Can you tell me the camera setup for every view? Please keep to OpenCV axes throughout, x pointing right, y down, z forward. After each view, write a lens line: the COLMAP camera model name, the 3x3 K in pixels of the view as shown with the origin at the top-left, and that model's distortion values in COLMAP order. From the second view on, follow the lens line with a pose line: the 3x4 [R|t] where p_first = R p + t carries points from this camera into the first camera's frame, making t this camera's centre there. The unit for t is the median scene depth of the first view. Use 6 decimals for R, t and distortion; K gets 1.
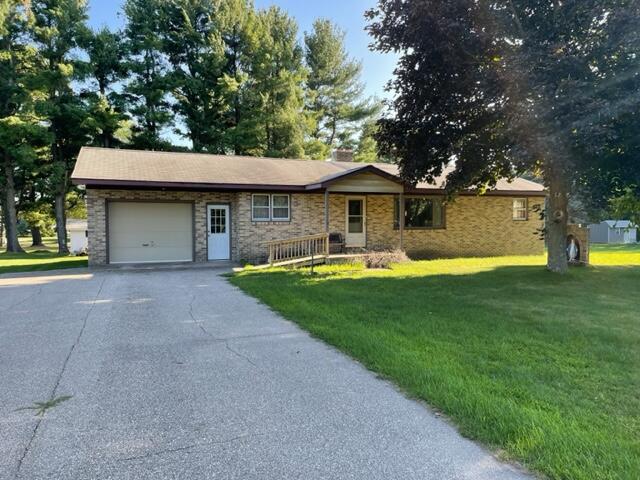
lens RADIAL K [[470.1, 0, 320.0], [0, 470.1, 240.0], [0, 0, 1]] dist [0.150687, -0.168220]
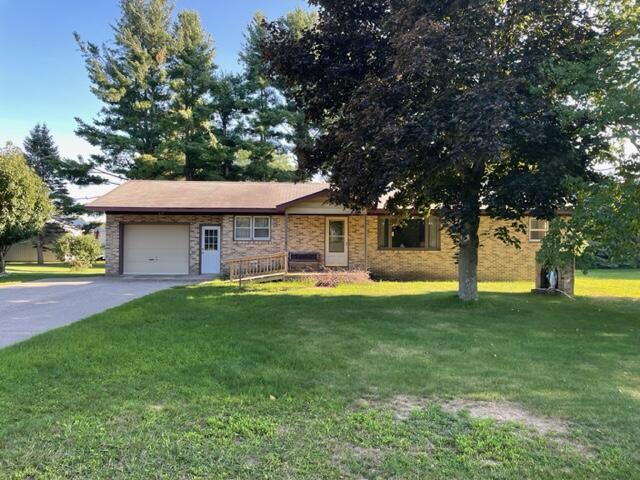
lens RADIAL K [[470.1, 0, 320.0], [0, 470.1, 240.0], [0, 0, 1]] dist [0.150687, -0.168220]
pose [[0.933056, 0.009975, -0.359592, 0.442604], [-0.021717, 0.999354, -0.028630, -0.012829], [0.359074, 0.034522, 0.932670, 0.022029]]
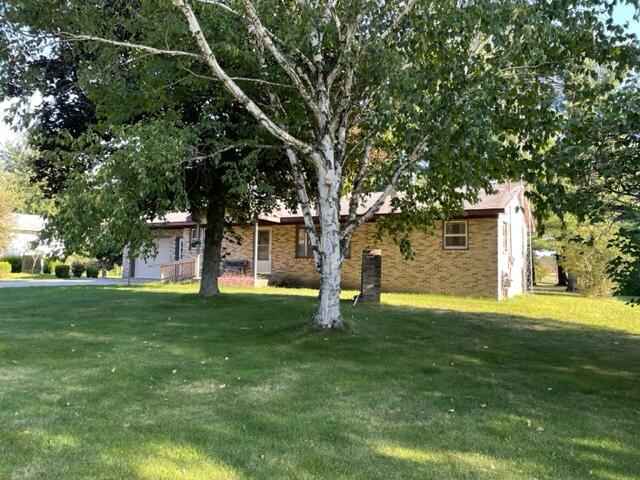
lens RADIAL K [[470.1, 0, 320.0], [0, 470.1, 240.0], [0, 0, 1]] dist [0.150687, -0.168220]
pose [[0.633057, -0.017586, -0.773906, 1.079457], [-0.032596, 0.998250, -0.049347, -0.013785], [0.773419, 0.056466, 0.631376, 0.435481]]
